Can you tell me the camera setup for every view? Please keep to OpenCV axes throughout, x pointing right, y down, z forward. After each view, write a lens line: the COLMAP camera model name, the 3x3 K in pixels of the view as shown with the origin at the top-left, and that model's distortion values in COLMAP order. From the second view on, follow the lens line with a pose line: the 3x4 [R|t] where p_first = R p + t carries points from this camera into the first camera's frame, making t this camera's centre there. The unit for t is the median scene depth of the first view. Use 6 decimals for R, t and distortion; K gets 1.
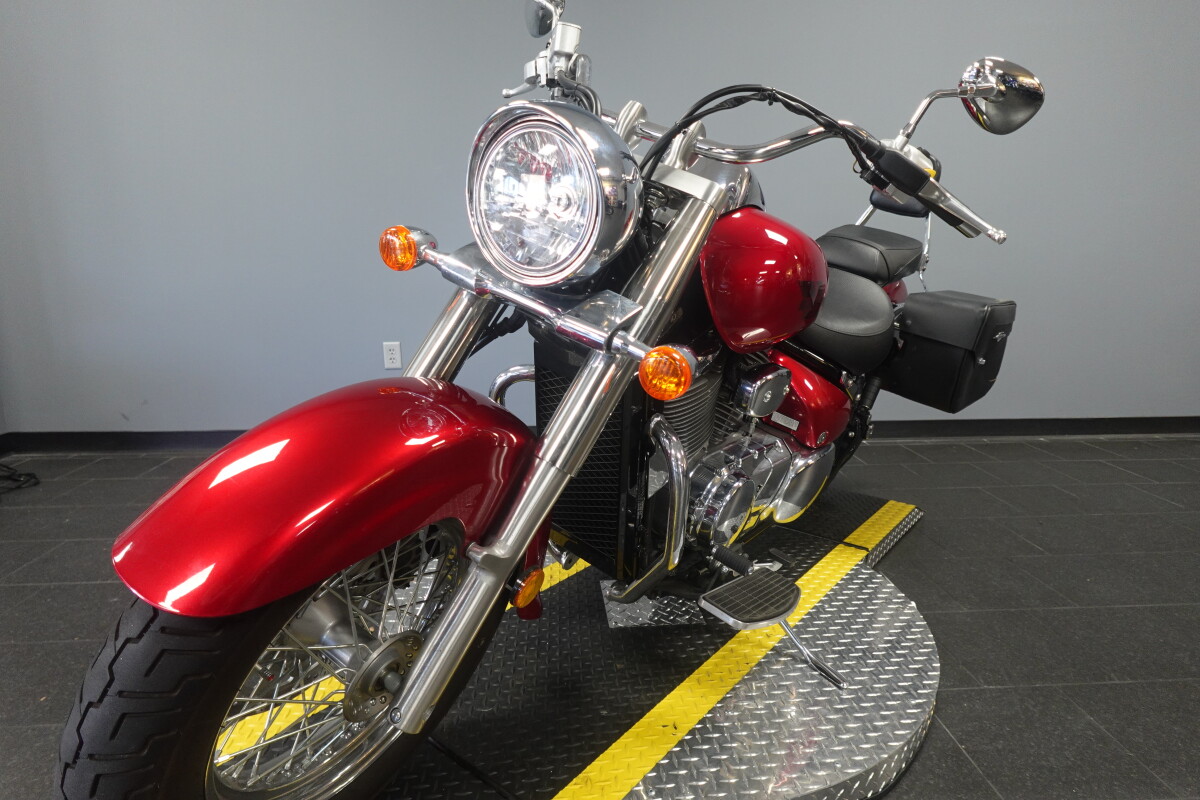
lens RADIAL K [[680.7, 0, 605.3], [0, 680.7, 397.0], [0, 0, 1]] dist [-0.000248, -0.000815]
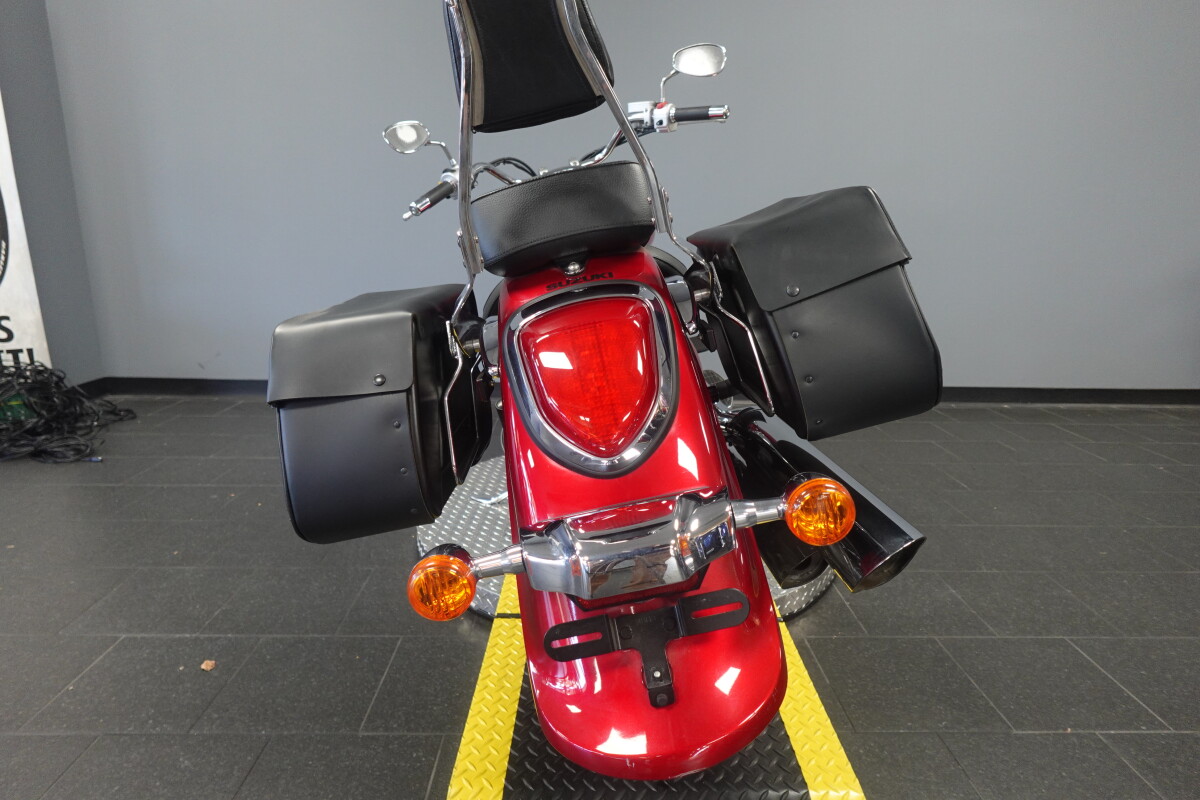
lens RADIAL K [[680.7, 0, 605.3], [0, 680.7, 397.0], [0, 0, 1]] dist [-0.000248, -0.000815]
pose [[0.998961, 0.023515, -0.039047, 0.045254], [-0.022354, 0.999303, 0.029896, 0.039209], [0.039723, -0.028992, 0.998790, -0.179962]]
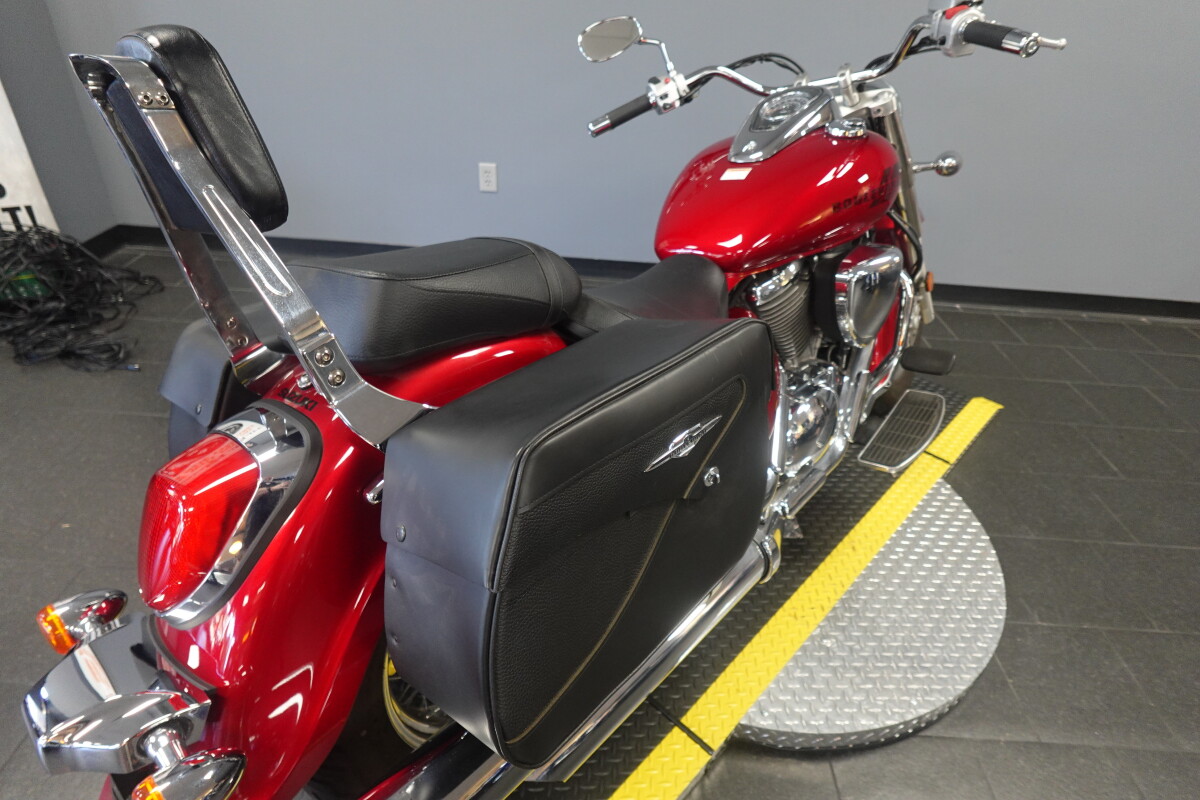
lens RADIAL K [[680.7, 0, 605.3], [0, 680.7, 397.0], [0, 0, 1]] dist [-0.000248, -0.000815]
pose [[0.993977, 0.102396, -0.039044, -0.097387], [-0.081523, 0.929002, 0.360983, -0.167254], [0.073235, -0.355626, 0.931755, 0.002770]]
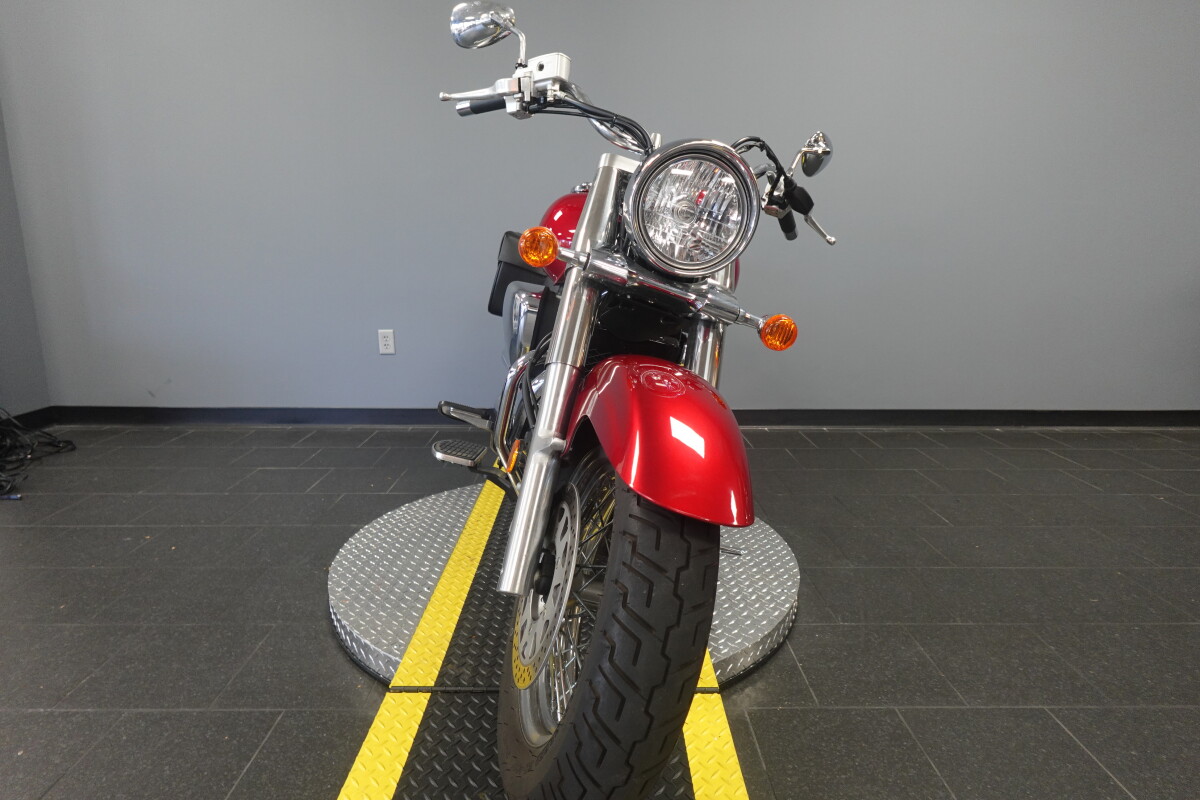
lens RADIAL K [[680.7, 0, 605.3], [0, 680.7, 397.0], [0, 0, 1]] dist [-0.000248, -0.000815]
pose [[0.998696, 0.015223, -0.048720, 0.119926], [-0.015065, 0.999880, 0.003595, 0.023374], [0.048769, -0.002856, 0.998806, -0.105571]]
